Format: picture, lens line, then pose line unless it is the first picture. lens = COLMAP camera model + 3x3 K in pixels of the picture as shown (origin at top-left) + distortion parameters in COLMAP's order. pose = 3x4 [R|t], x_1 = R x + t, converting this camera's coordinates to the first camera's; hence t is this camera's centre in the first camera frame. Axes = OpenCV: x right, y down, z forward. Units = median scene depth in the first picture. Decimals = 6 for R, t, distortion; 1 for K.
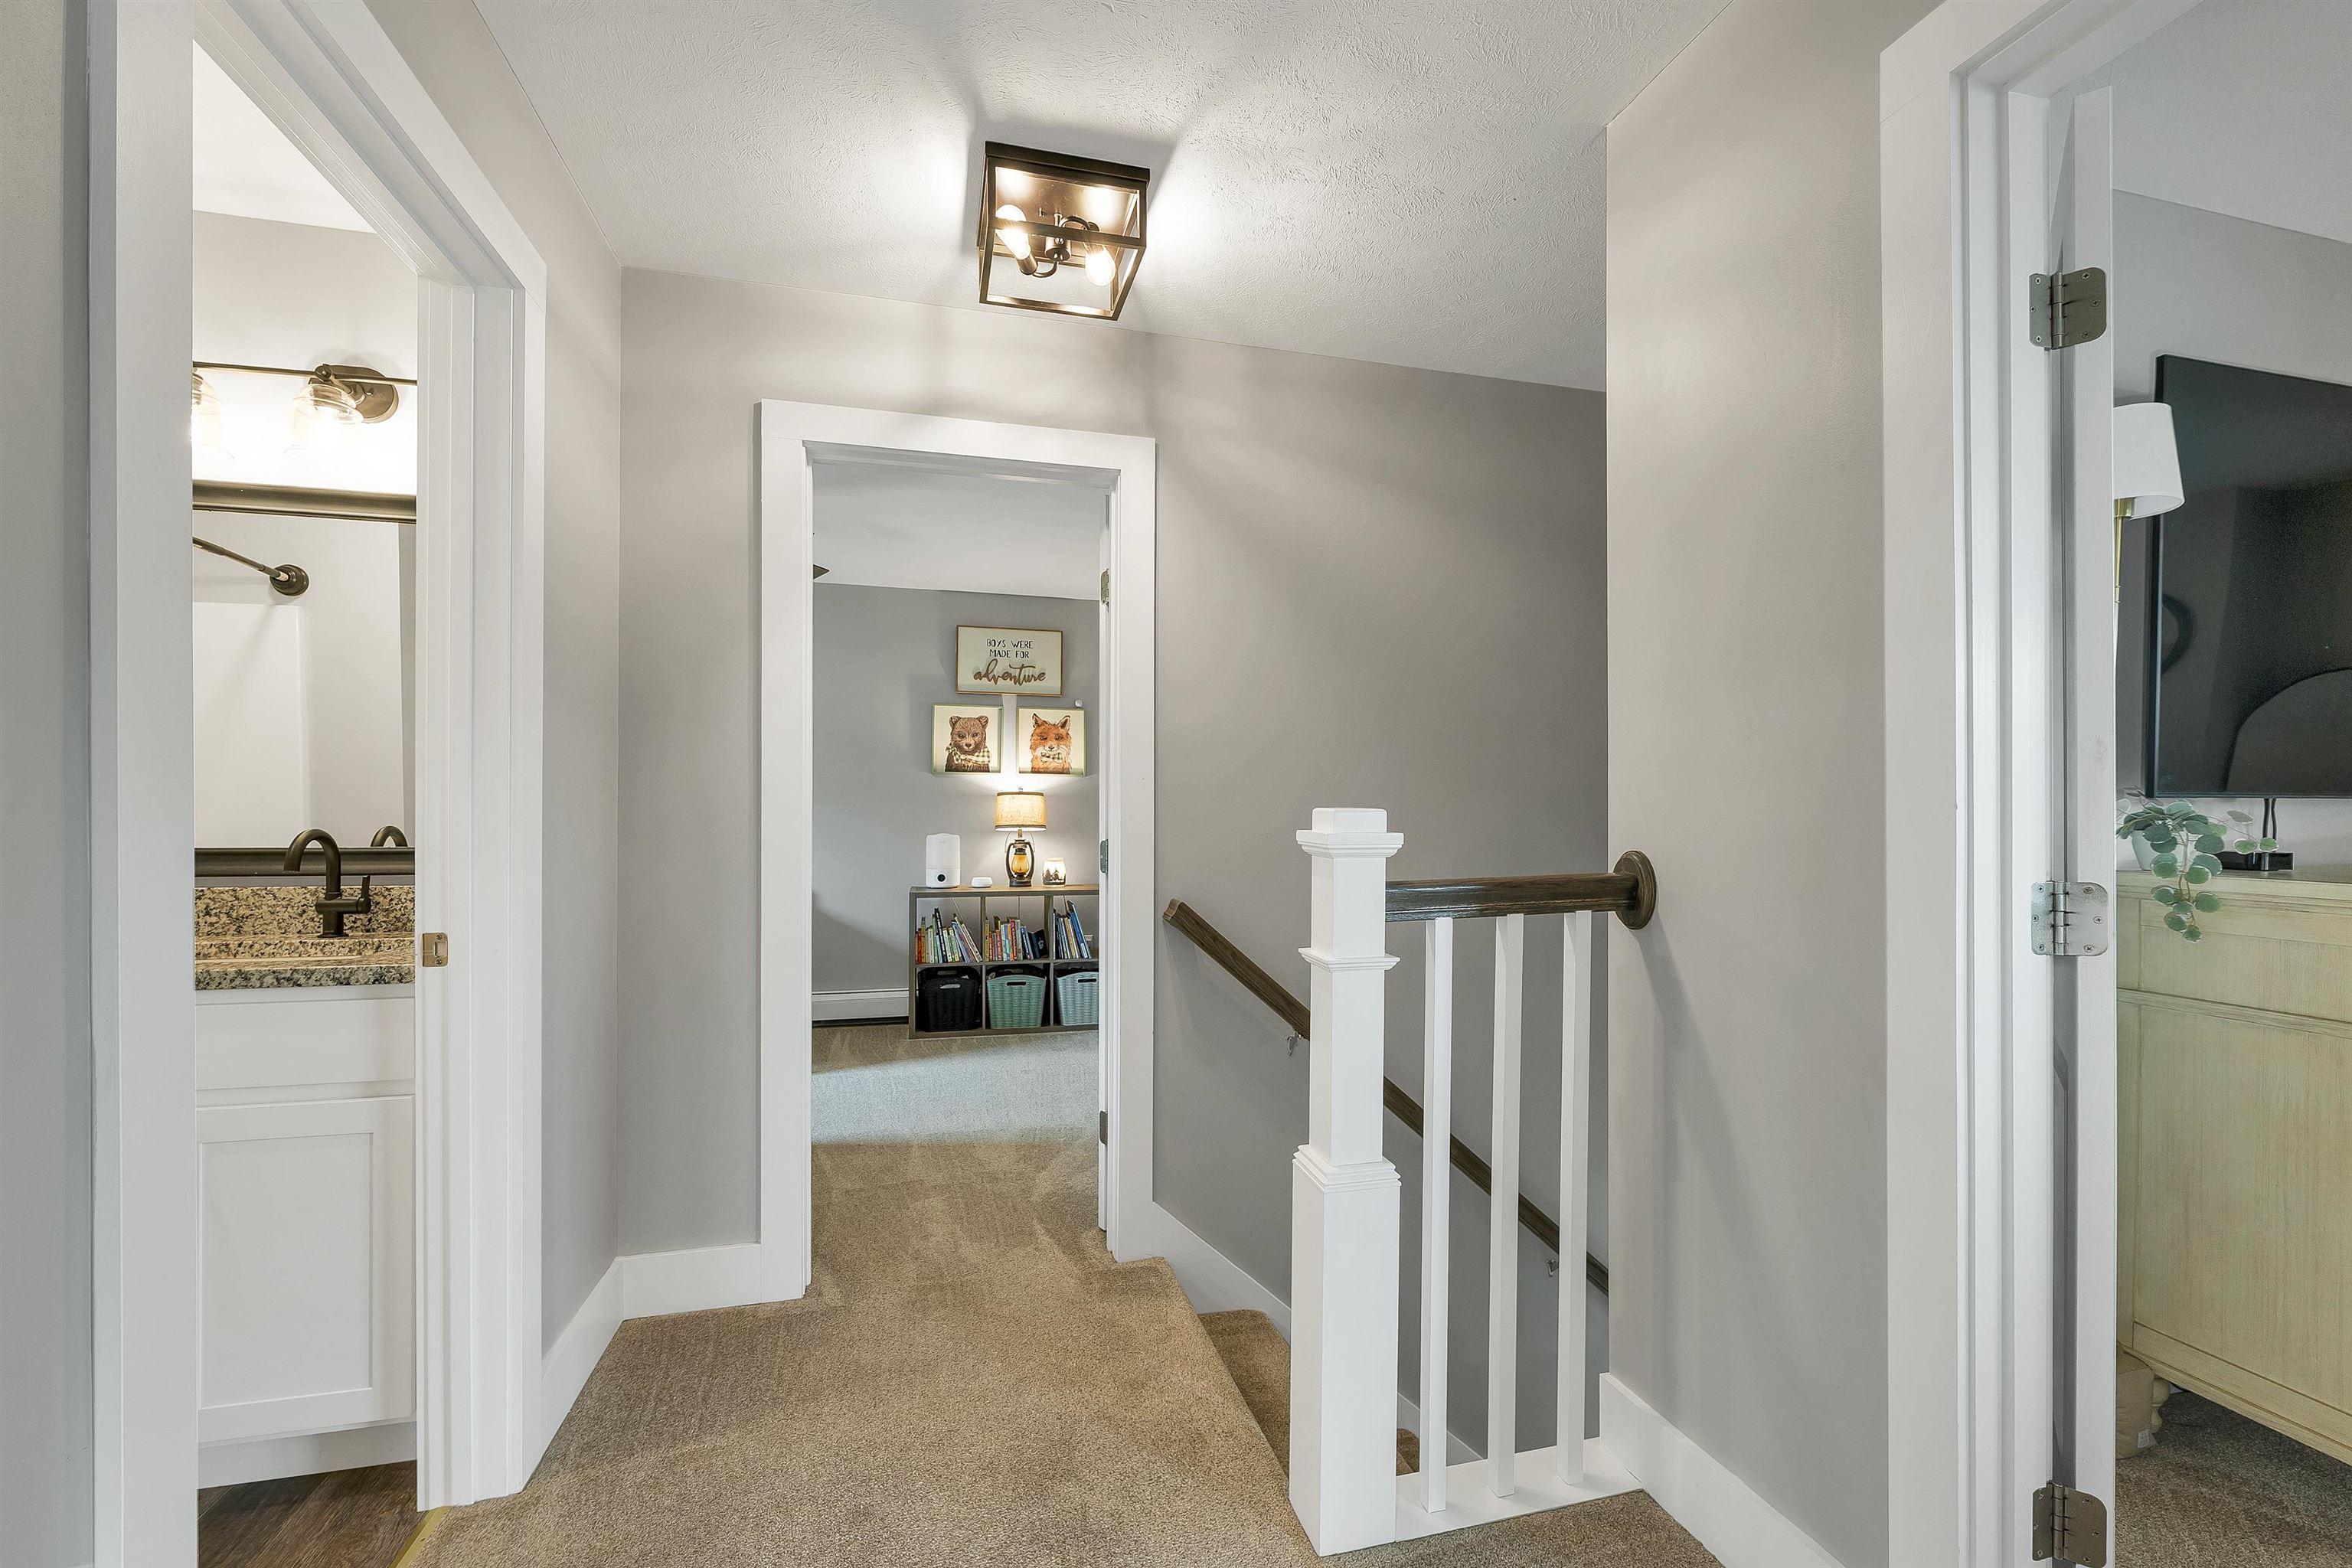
lens RADIAL K [[973.8, 0, 1179.4], [0, 973.8, 812.5], [0, 0, 1]] dist [-0.001448, -0.000226]
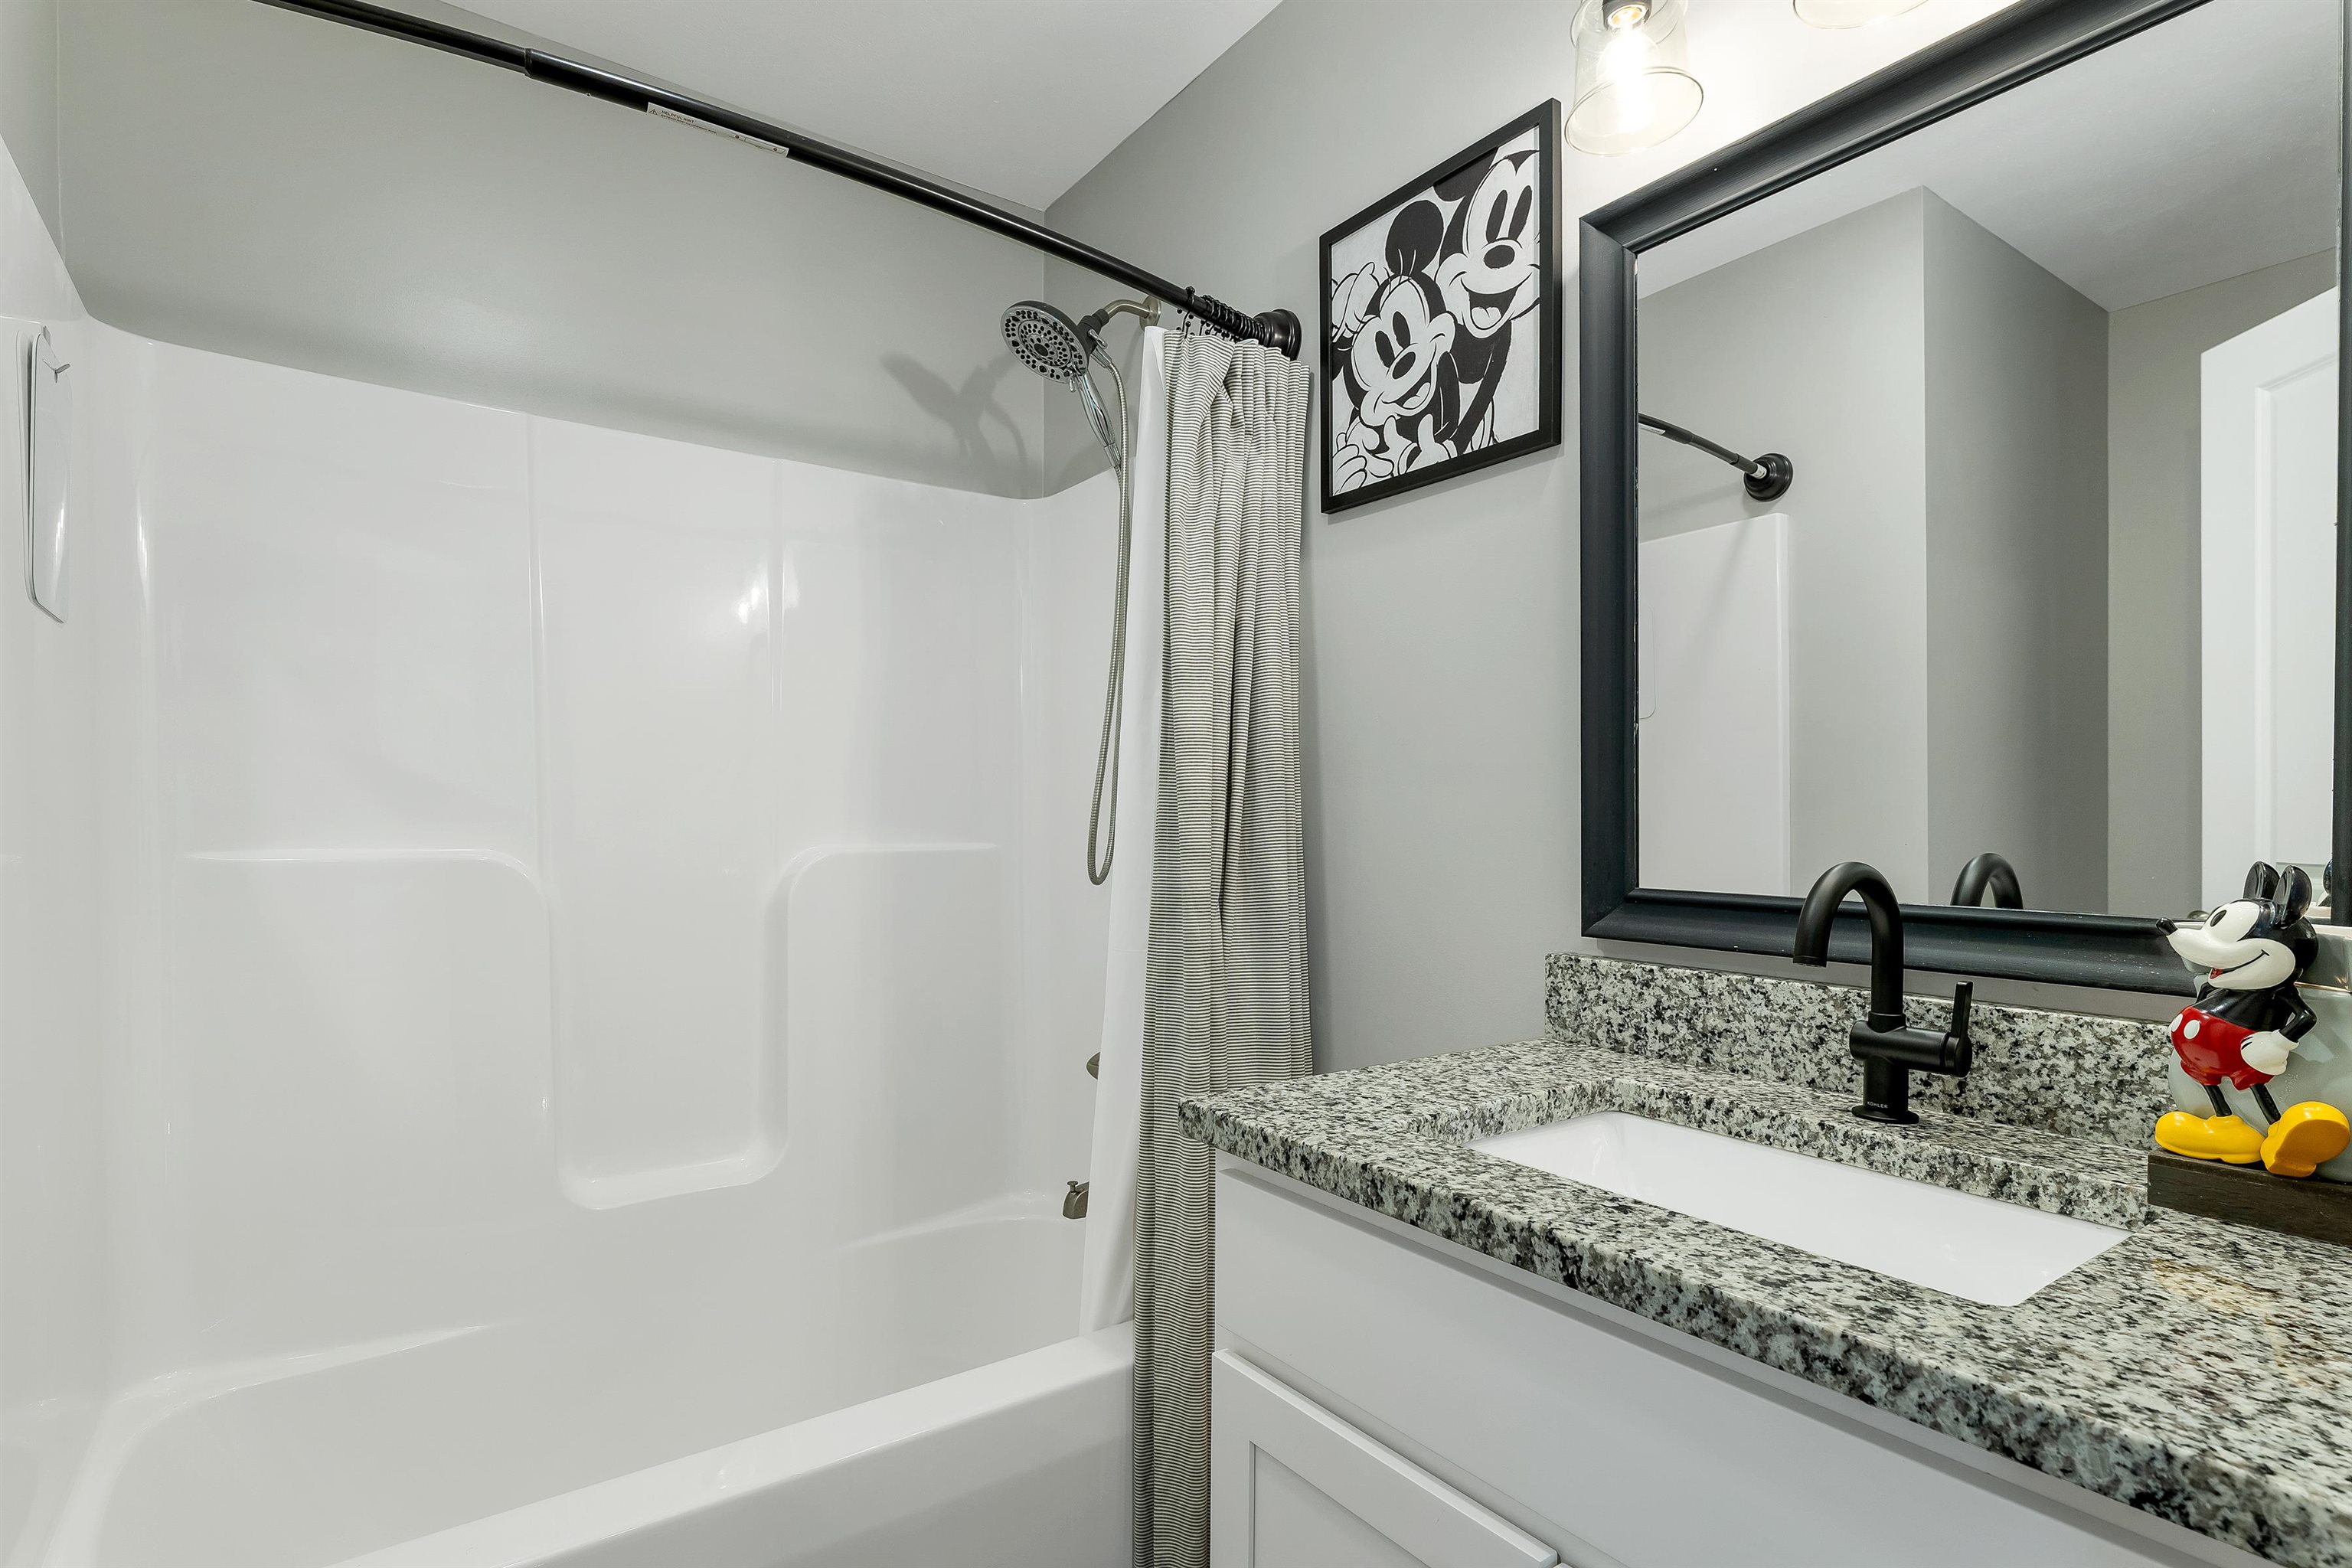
lens RADIAL K [[1137.8, 0, 1174.6], [0, 1137.8, 835.8], [0, 0, 1]] dist [0.002343, -0.000105]
pose [[0.357480, 0.010445, -0.933862, -0.520913], [0.002195, 0.999925, 0.012024, -0.000730], [0.933918, -0.006349, 0.357430, 0.537176]]
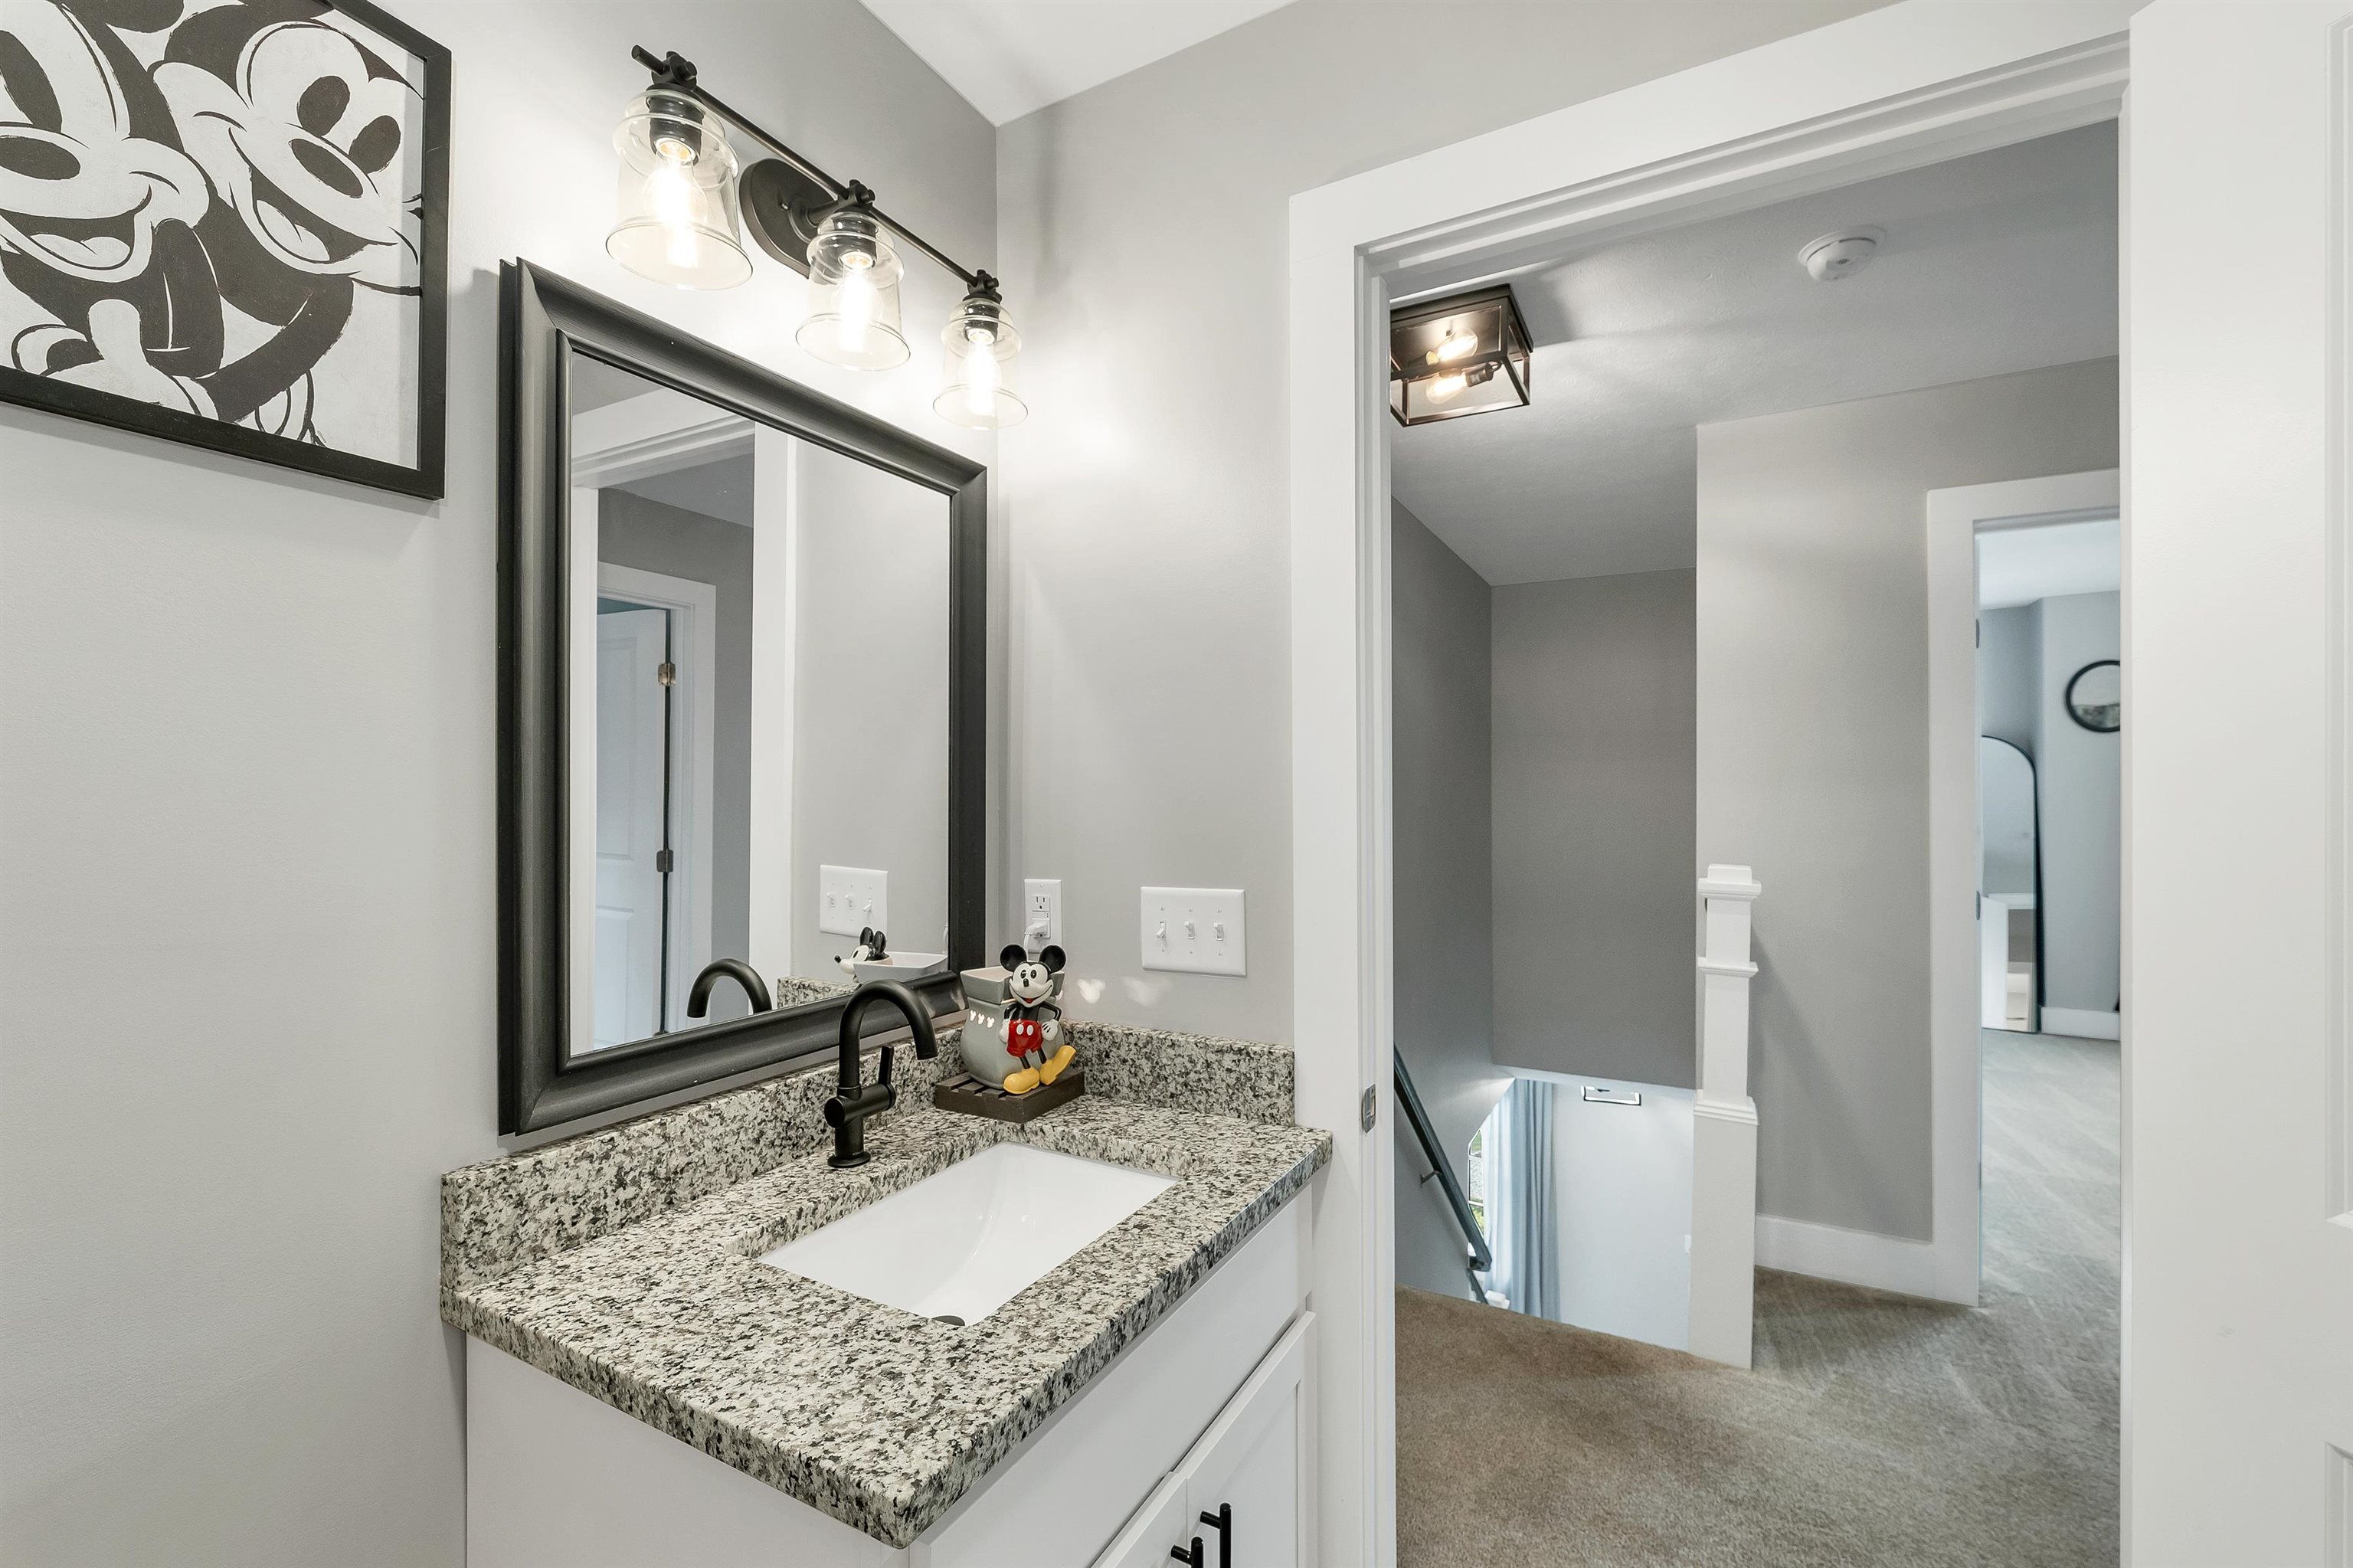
lens RADIAL K [[985.6, 0, 1169.8], [0, 985.6, 788.0], [0, 0, 1]] dist [-0.002251, -0.000688]
pose [[0.689298, -0.000566, 0.724478, -1.164289], [0.002188, 0.999997, -0.001301, -0.094831], [-0.724475, 0.002482, 0.689297, 0.452532]]
